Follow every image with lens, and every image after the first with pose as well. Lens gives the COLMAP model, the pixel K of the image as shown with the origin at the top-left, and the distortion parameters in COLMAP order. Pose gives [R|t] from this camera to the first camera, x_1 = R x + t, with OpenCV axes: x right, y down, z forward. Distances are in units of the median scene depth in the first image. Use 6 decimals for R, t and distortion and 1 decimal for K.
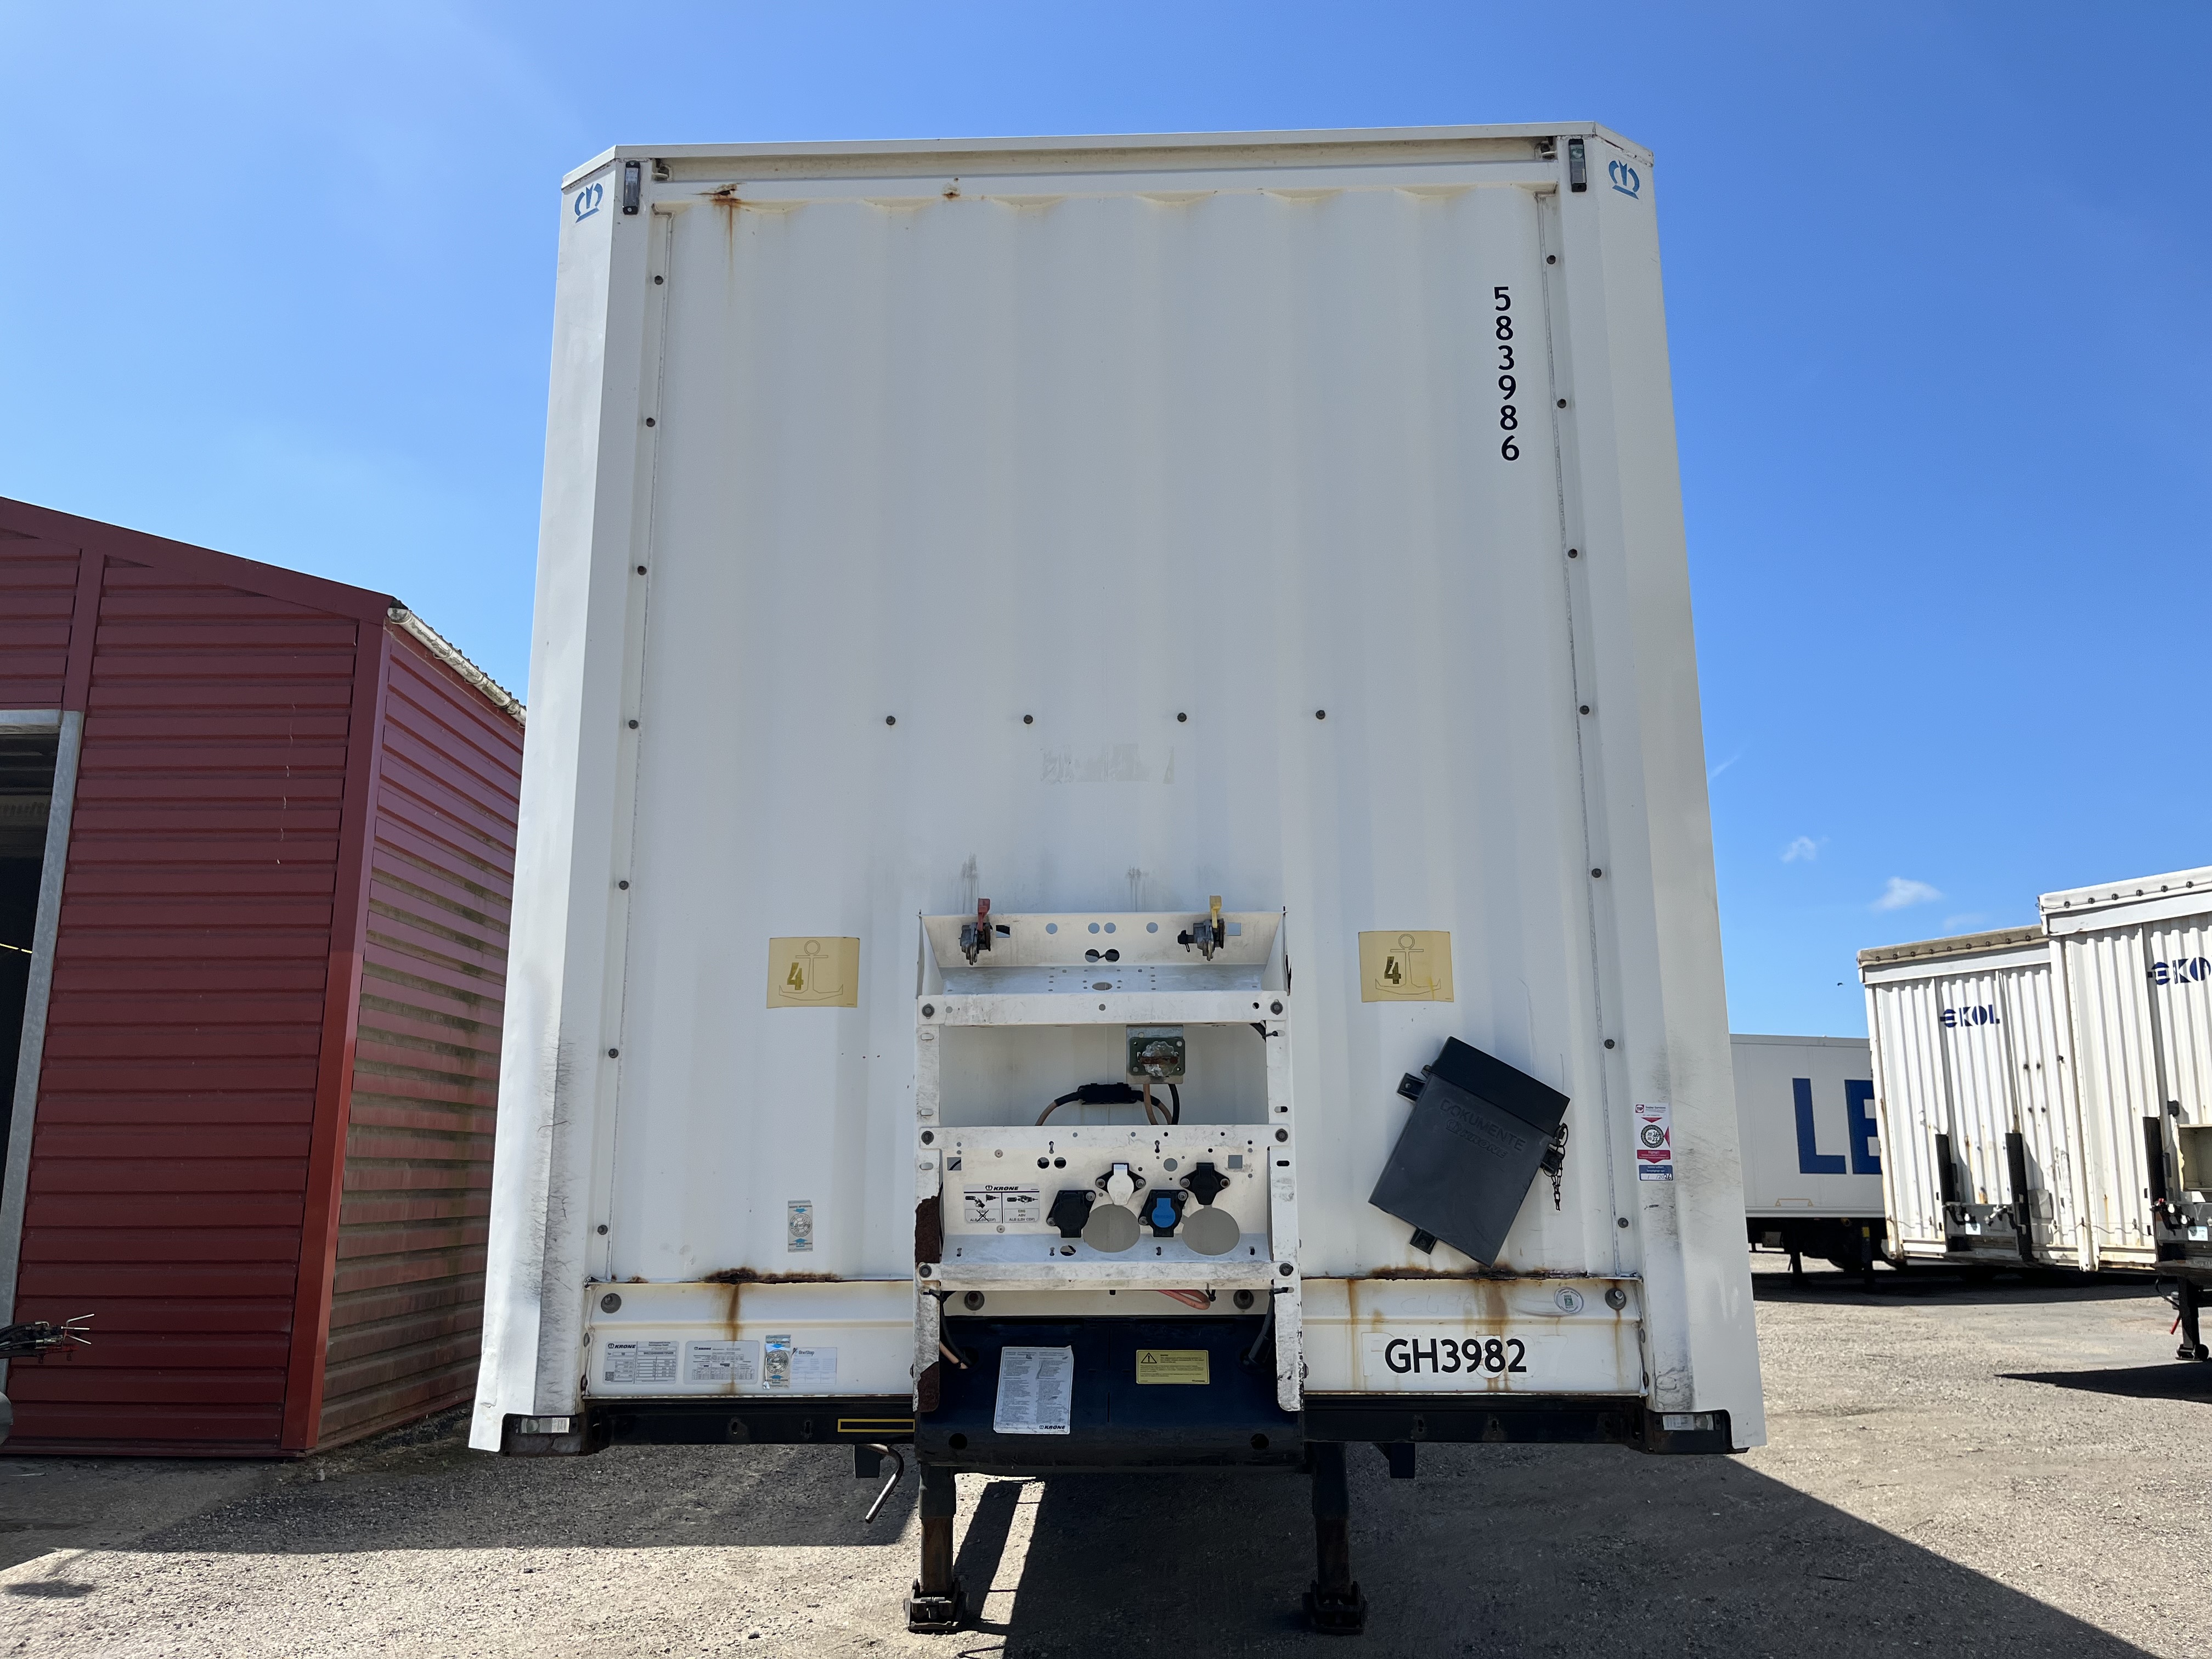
lens RADIAL K [[1676.4, 0, 1092.3], [0, 1676.4, 852.7], [0, 0, 1]] dist [0.100710, -0.149231]
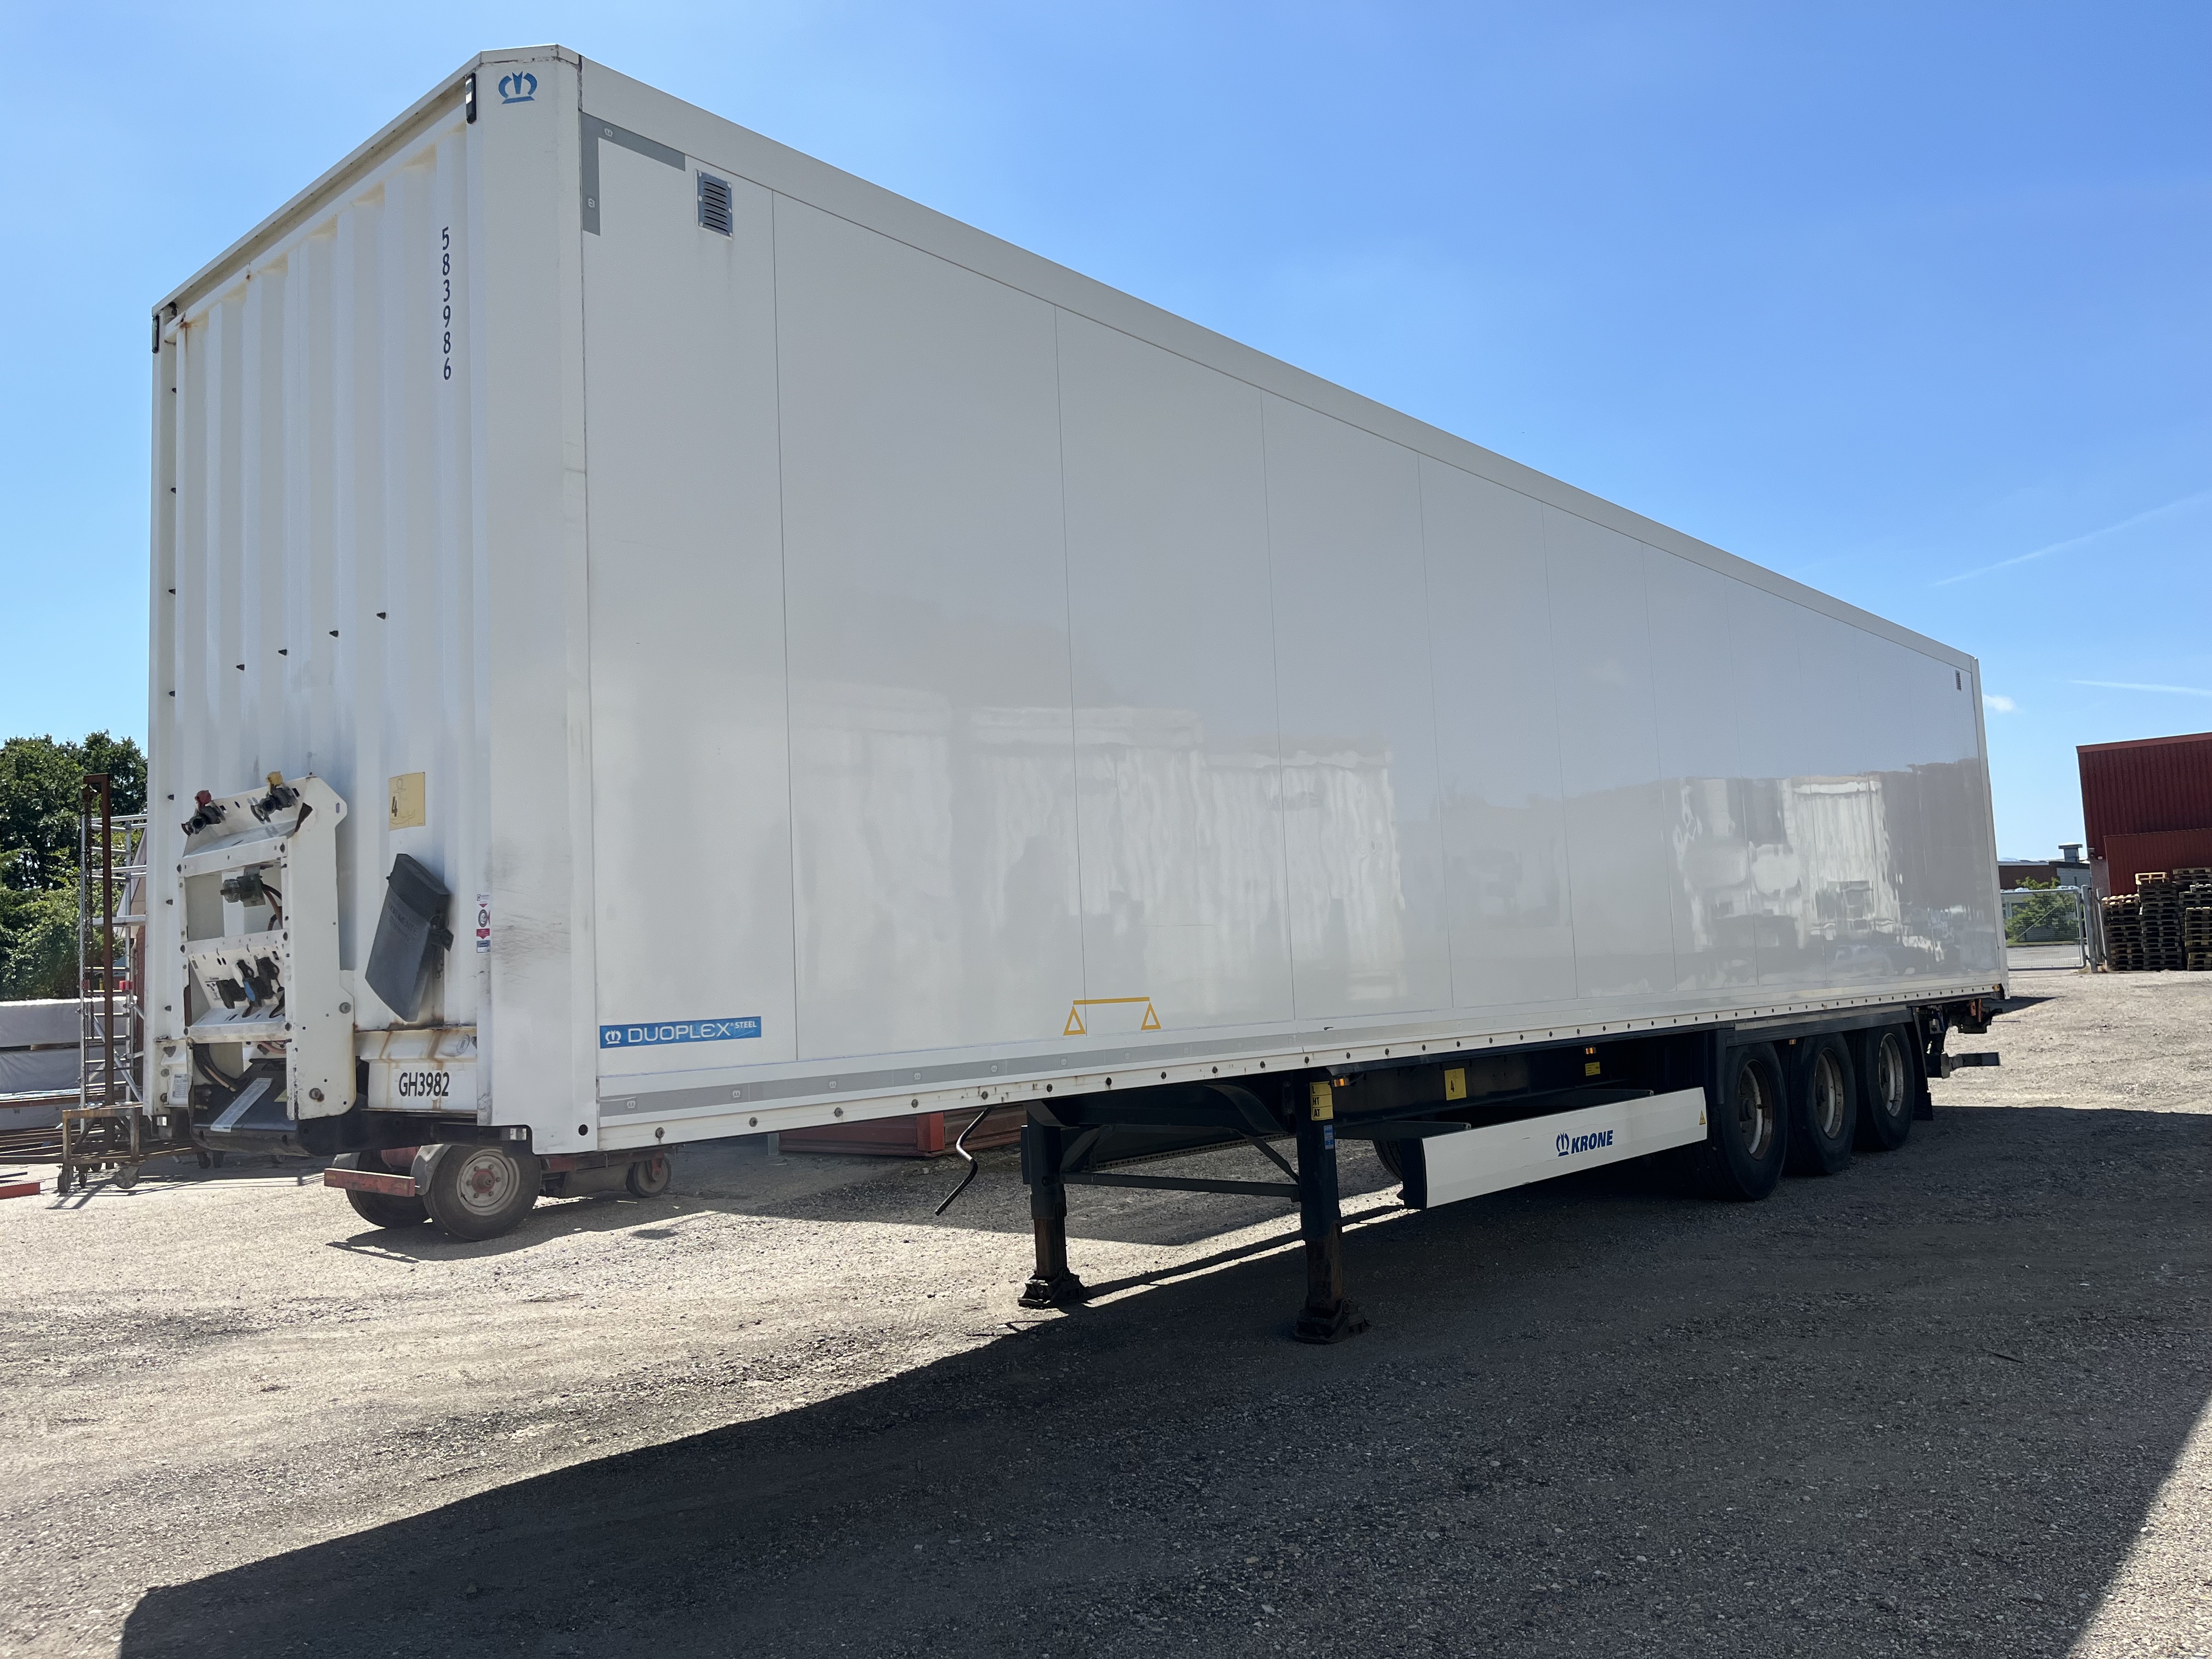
lens RADIAL K [[1676.4, 0, 1092.3], [0, 1676.4, 852.7], [0, 0, 1]] dist [0.100710, -0.149231]
pose [[0.759672, -0.079332, -0.645449, 1.518928], [0.171769, 0.981760, 0.081499, 0.094653], [0.627211, -0.172780, 0.759443, 0.331275]]
